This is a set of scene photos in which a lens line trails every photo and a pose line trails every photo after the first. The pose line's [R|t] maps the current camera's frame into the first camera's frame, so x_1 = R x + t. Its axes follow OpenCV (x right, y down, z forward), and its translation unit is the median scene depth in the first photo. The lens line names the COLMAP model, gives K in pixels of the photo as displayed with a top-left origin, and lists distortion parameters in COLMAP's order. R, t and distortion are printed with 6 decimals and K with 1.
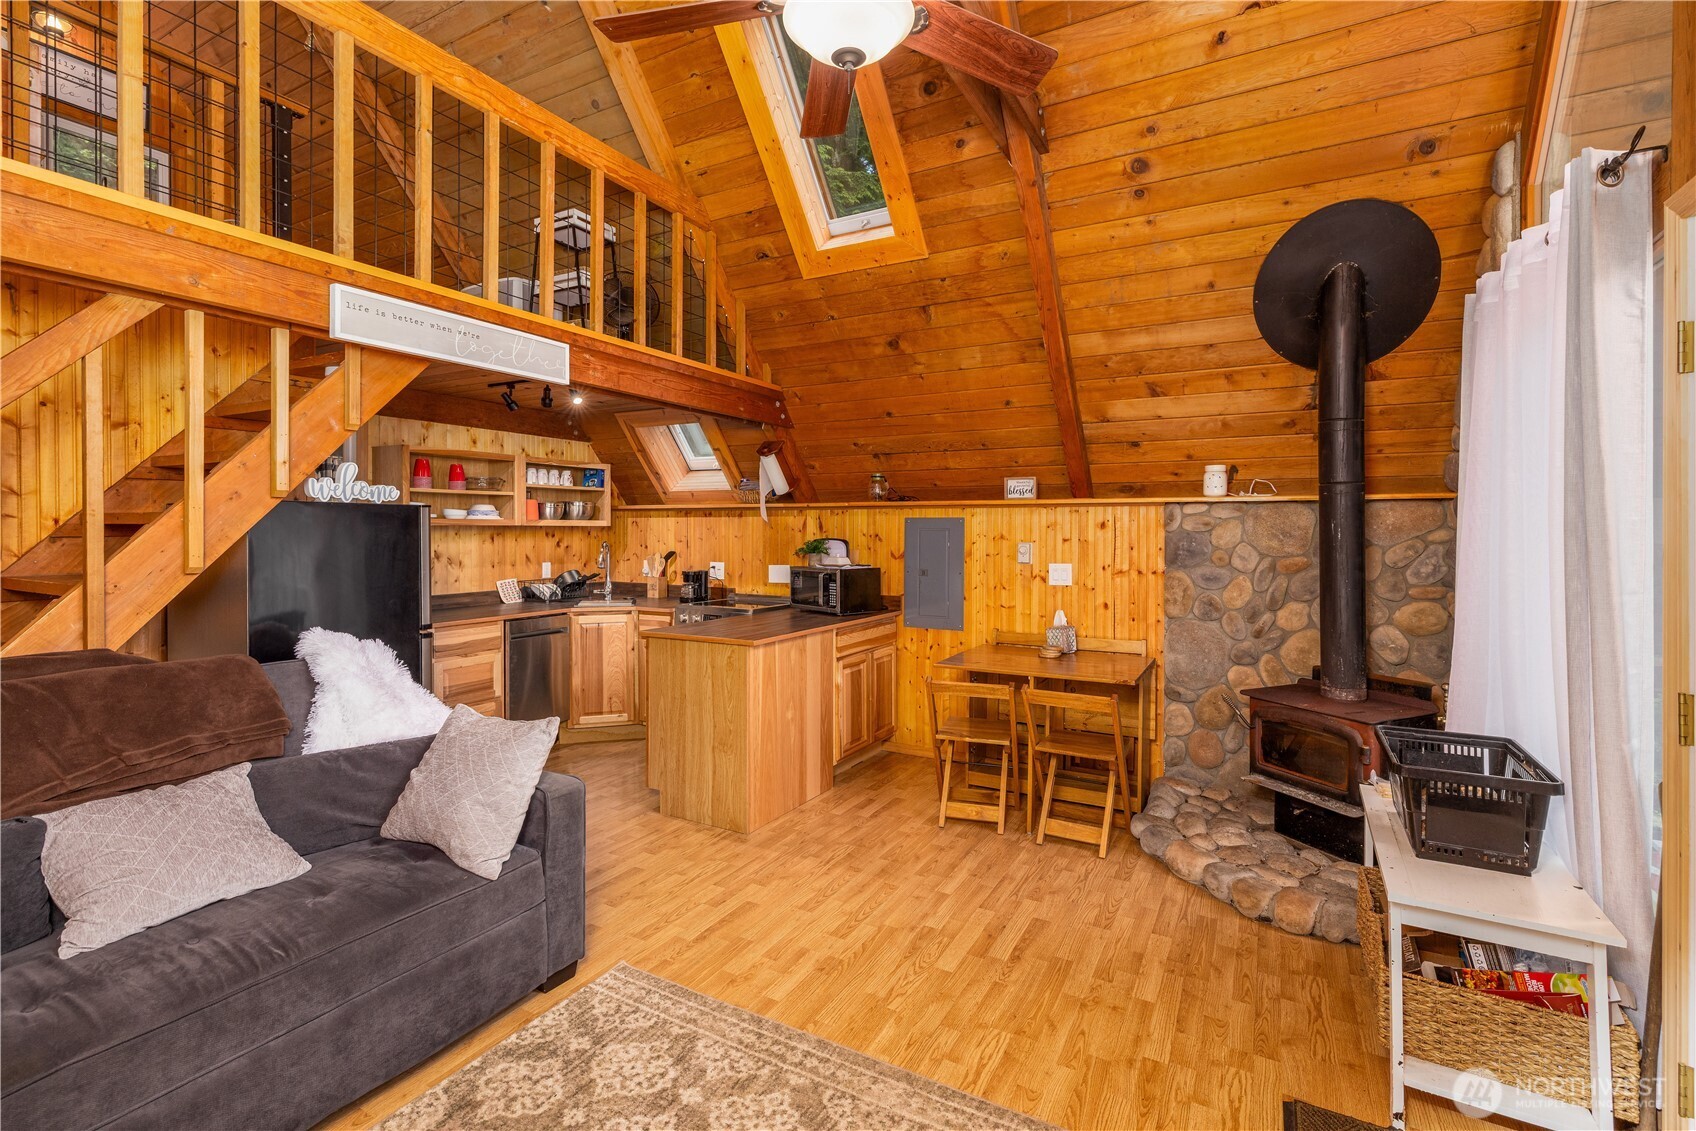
lens RADIAL K [[755.6, 0, 875.9], [0, 755.6, 541.3], [0, 0, 1]] dist [0.028585, -0.000162]
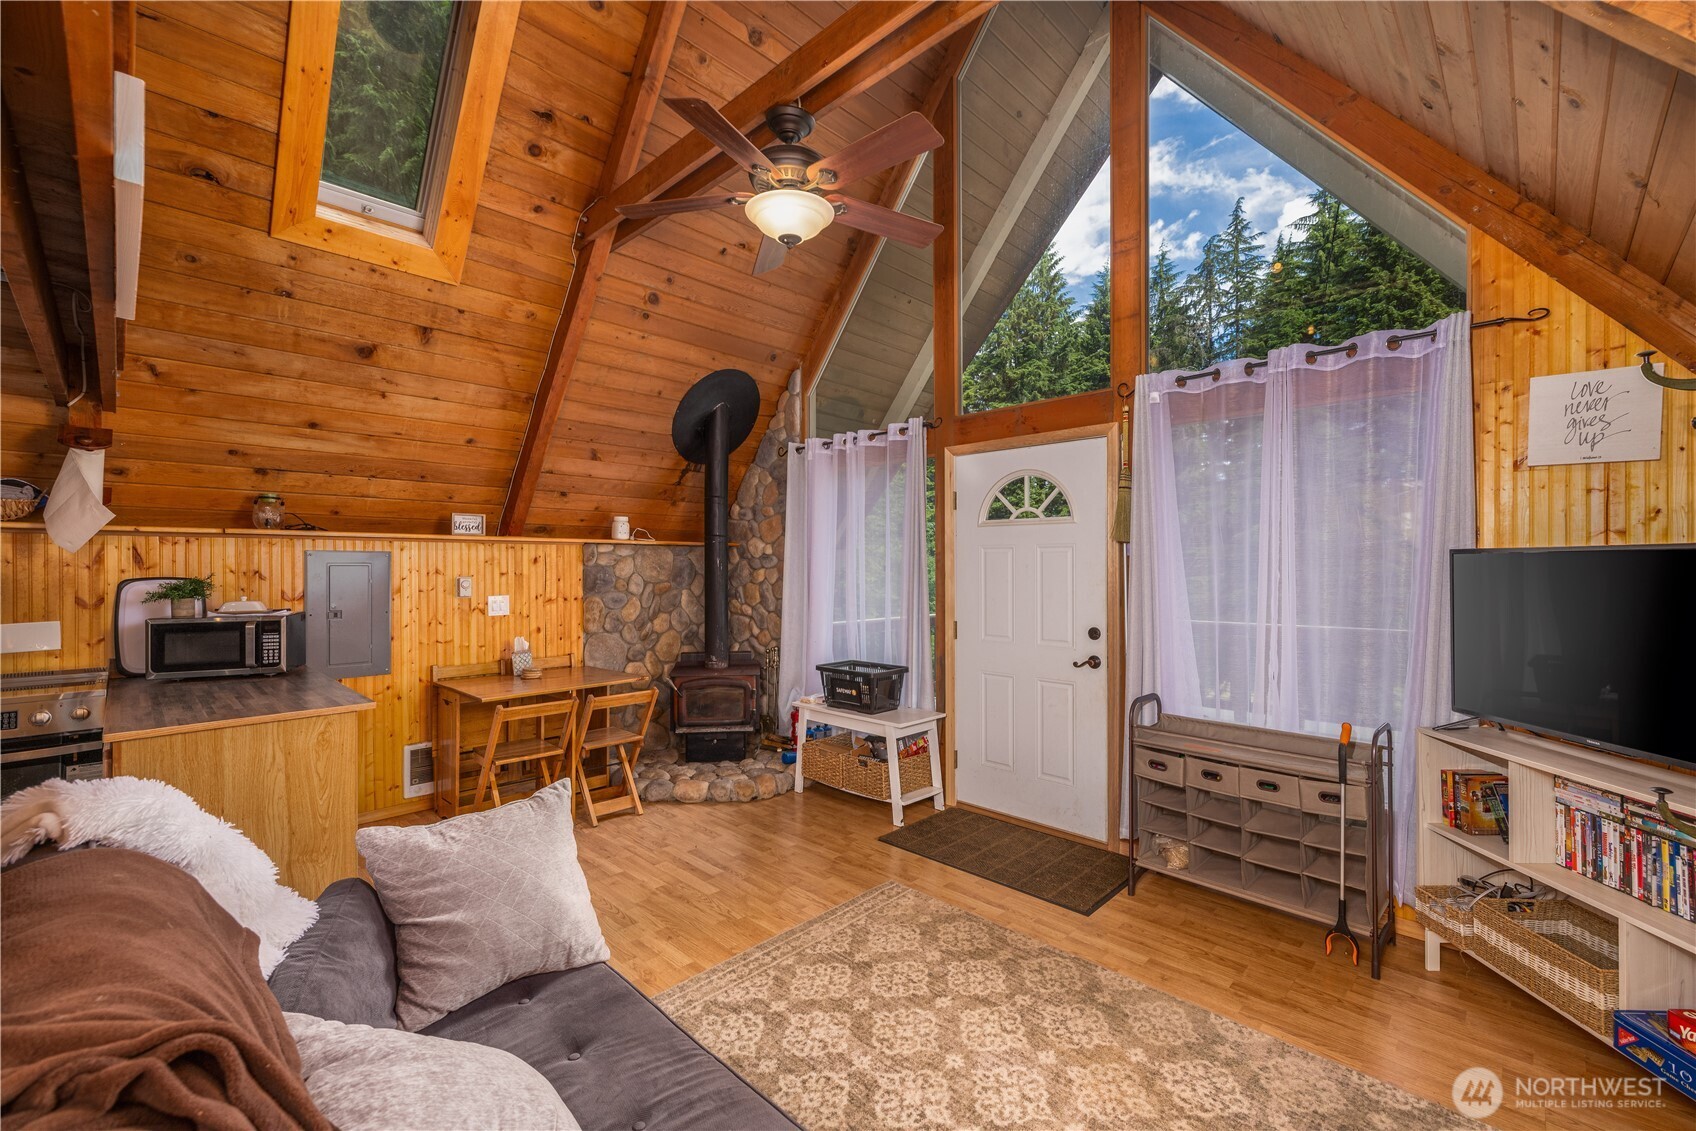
lens RADIAL K [[705.9, 0, 834.2], [0, 705.9, 566.9], [0, 0, 1]] dist [-0.000245, 0.000269]
pose [[0.298628, -0.005916, 0.954351, -0.571286], [0.013957, 0.999901, 0.001831, -0.006640], [-0.954267, 0.012773, 0.298681, 0.233873]]
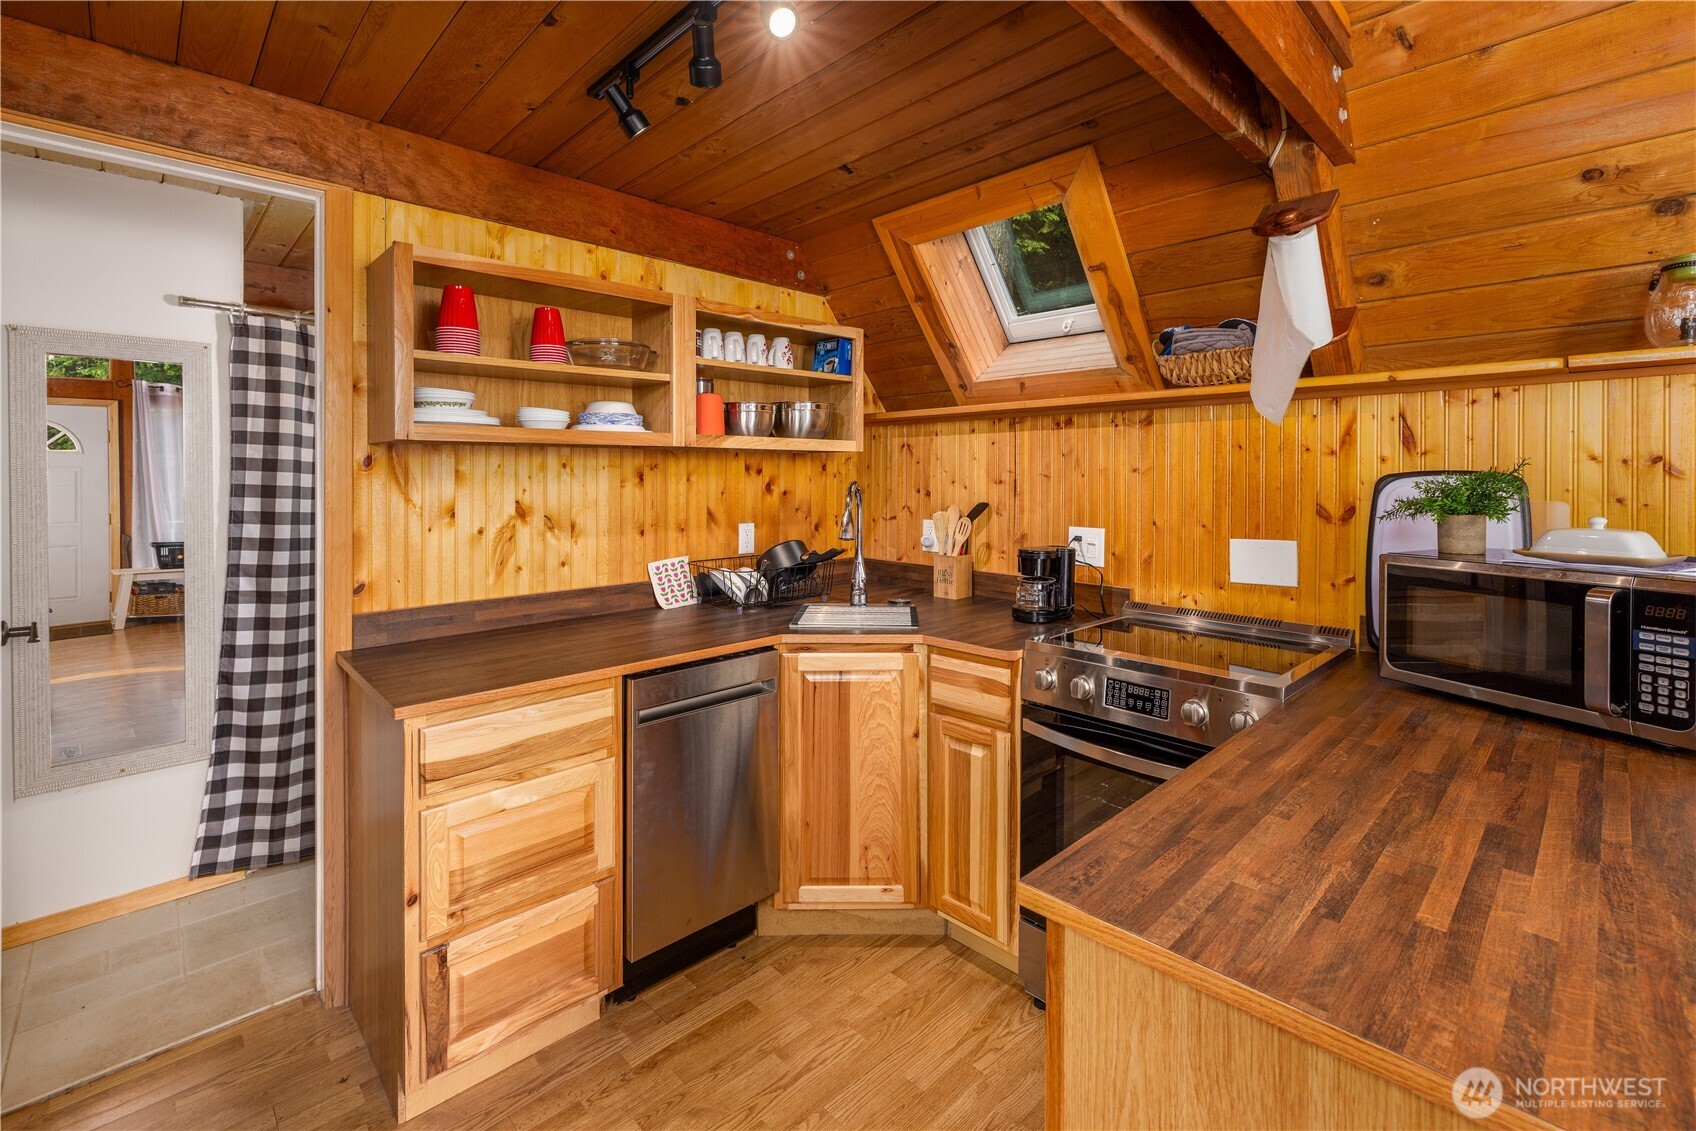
lens RADIAL K [[739.1, 0, 868.2], [0, 739.1, 481.1], [0, 0, 1]] dist [-0.002081, -0.000404]
pose [[0.950306, -0.003080, -0.311301, -0.241645], [0.000232, 0.999958, -0.009185, 0.004995], [0.311317, 0.008657, 0.950267, 0.664479]]
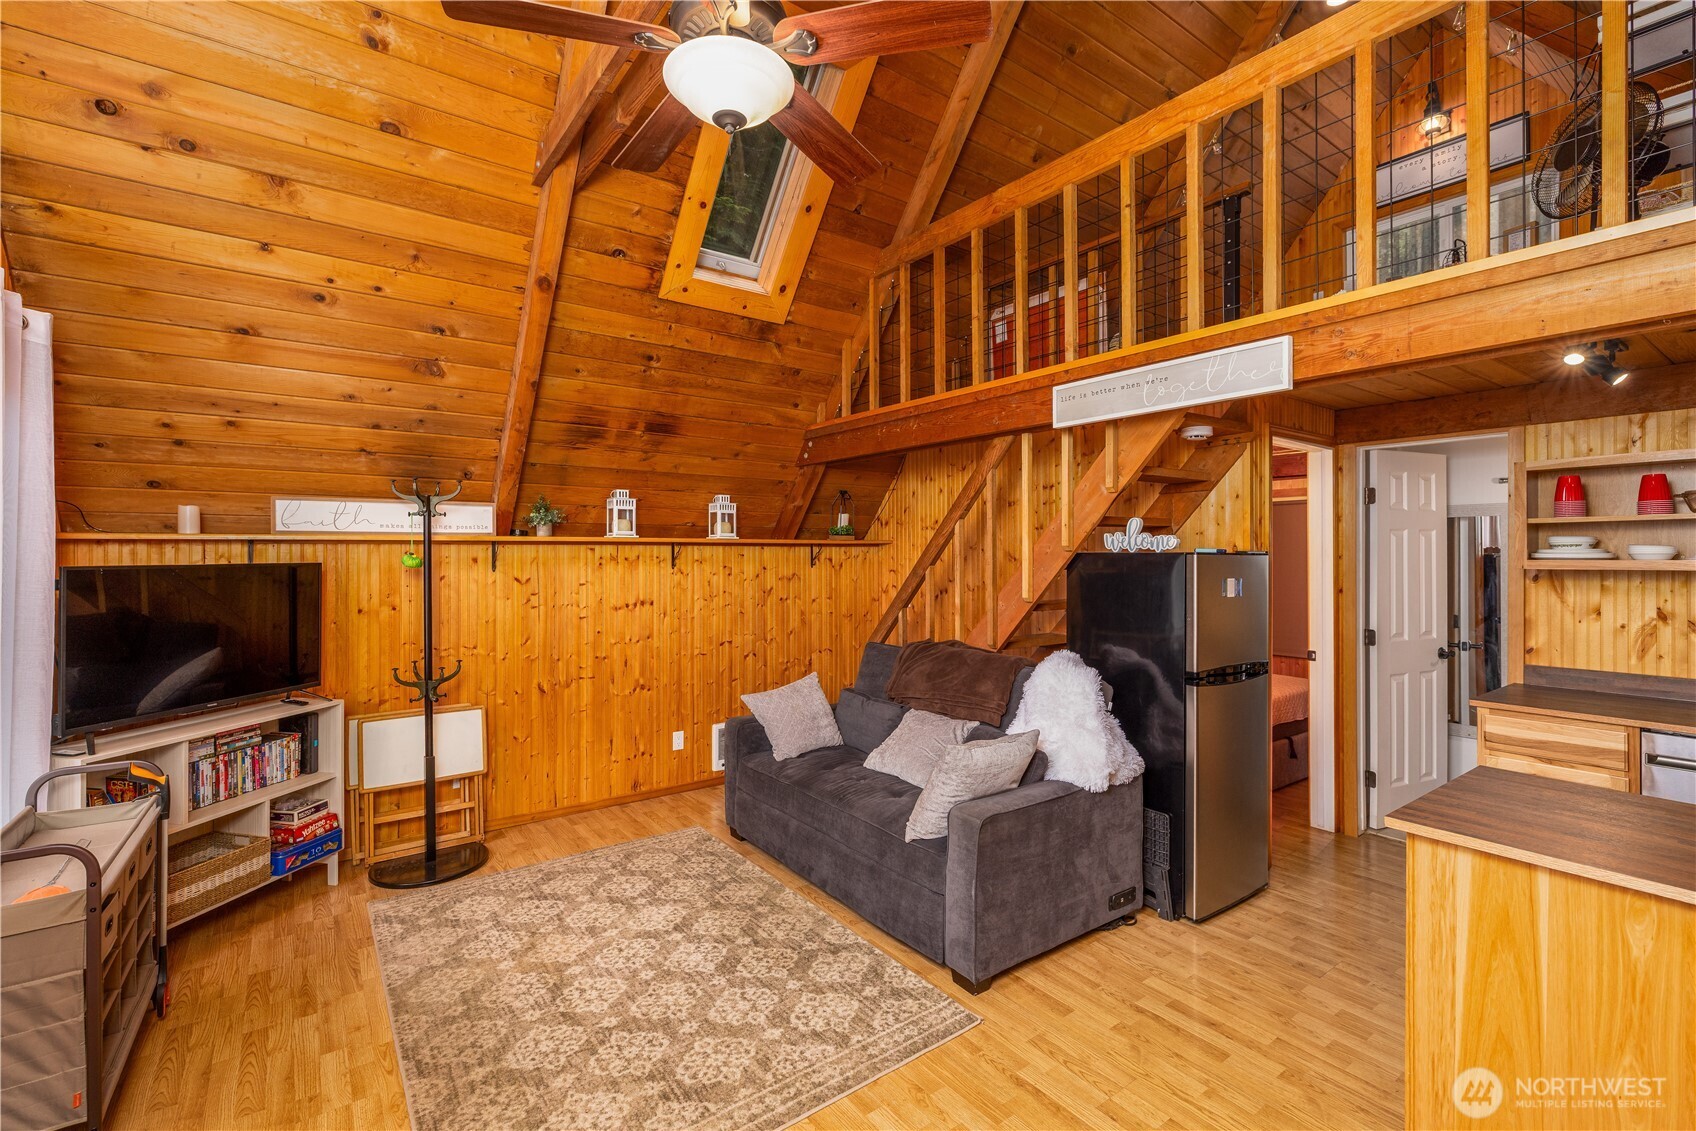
lens RADIAL K [[770.3, 0, 823.0], [0, 770.3, 557.3], [0, 0, 1]] dist [0.011217, 0.000214]
pose [[-0.458960, 0.004851, -0.888443, 0.359764], [-0.010991, 0.999878, 0.011137, -0.031370], [0.888389, 0.014876, -0.458851, 0.701351]]
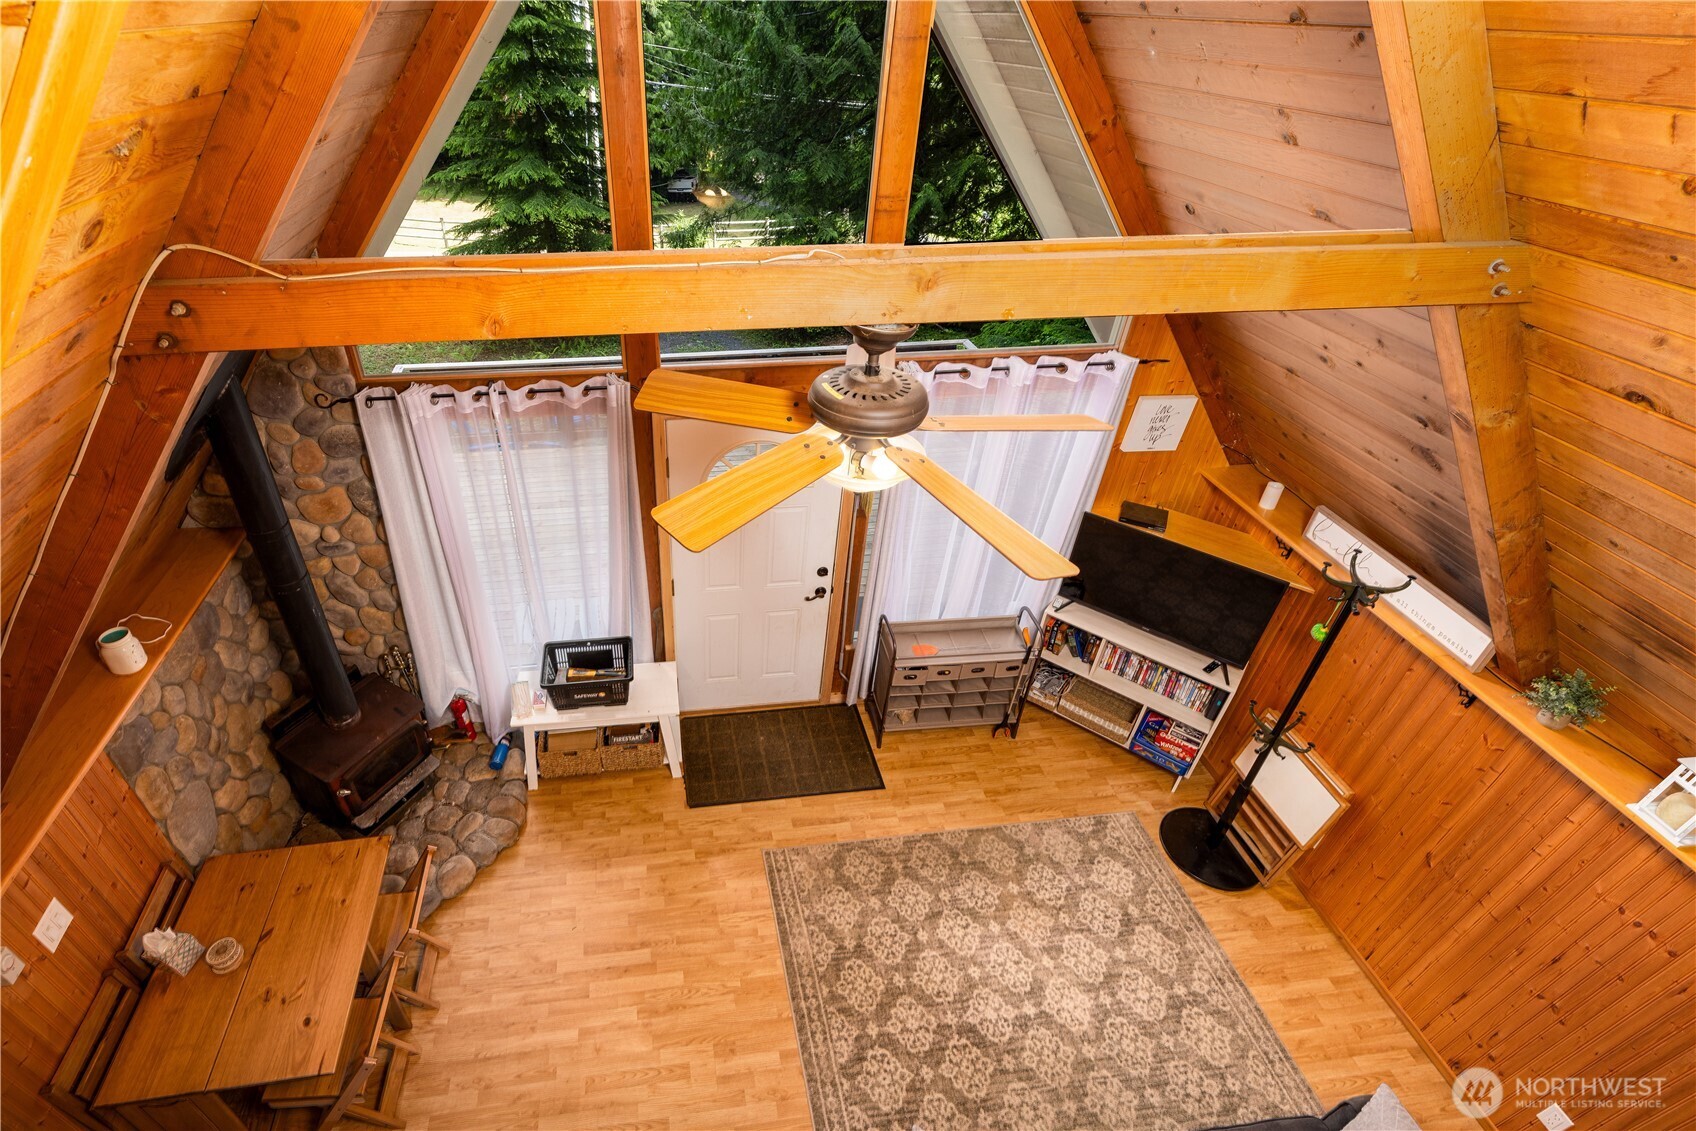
lens RADIAL K [[768.5, 0, 737.0], [0, 768.5, 561.9], [0, 0, 1]] dist [-0.014922, 0.000035]
pose [[-0.564346, -0.480823, 0.671061, -0.313665], [0.008754, 0.809346, 0.587268, -0.518242], [-0.825492, 0.337296, -0.452541, 0.725707]]
